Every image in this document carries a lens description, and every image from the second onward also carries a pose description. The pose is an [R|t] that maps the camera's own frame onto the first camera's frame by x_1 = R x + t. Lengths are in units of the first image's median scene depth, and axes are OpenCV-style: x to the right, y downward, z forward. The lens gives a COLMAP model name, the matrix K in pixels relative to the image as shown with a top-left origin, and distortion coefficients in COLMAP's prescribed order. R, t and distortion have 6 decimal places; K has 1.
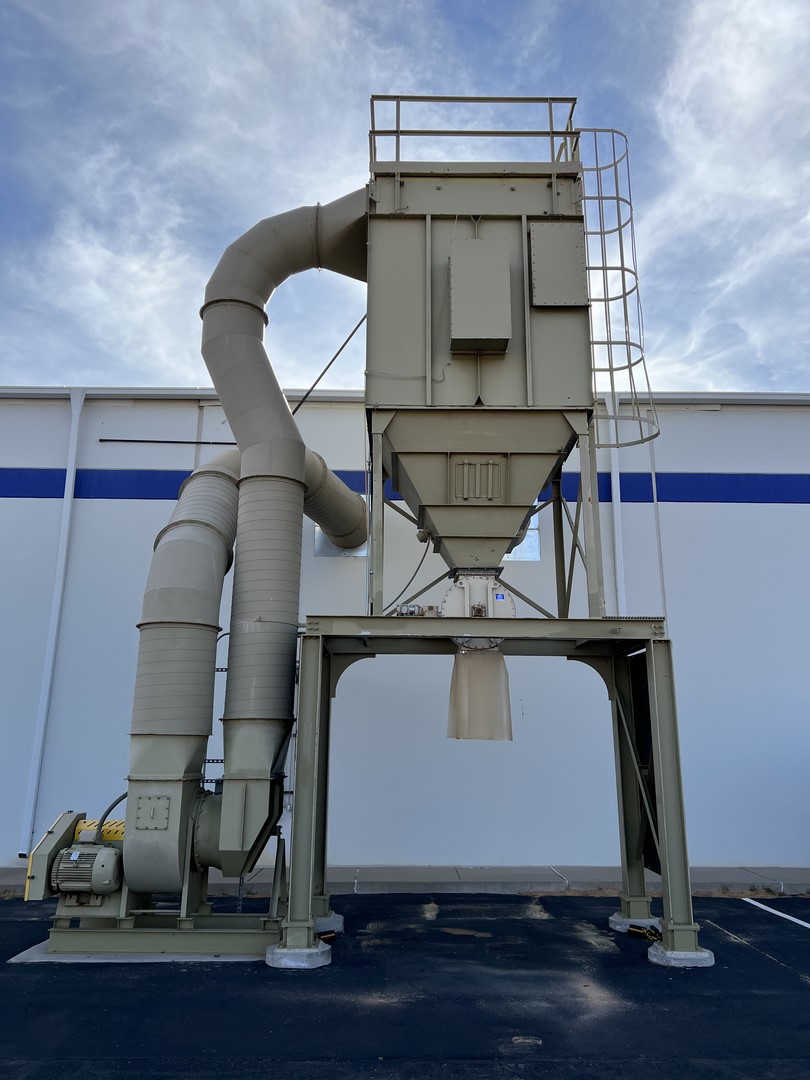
lens RADIAL K [[811.5, 0, 409.5], [0, 811.5, 538.5], [0, 0, 1]] dist [-0.003661, -0.006499]
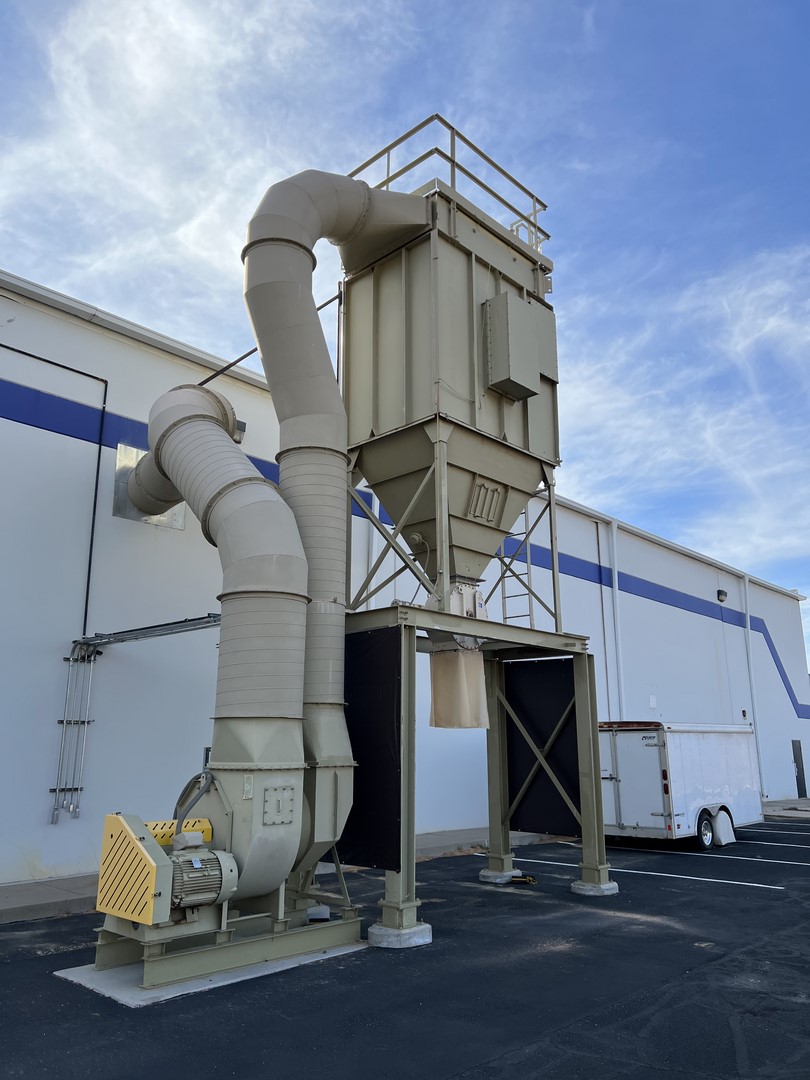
lens RADIAL K [[809.4, 0, 405.7], [0, 809.4, 545.4], [0, 0, 1]] dist [0.009136, -0.037378]
pose [[0.696622, 0.167516, 0.697608, -0.825074], [-0.179624, 0.982114, -0.056465, 0.076838], [-0.694589, -0.085973, 0.714251, 0.271289]]
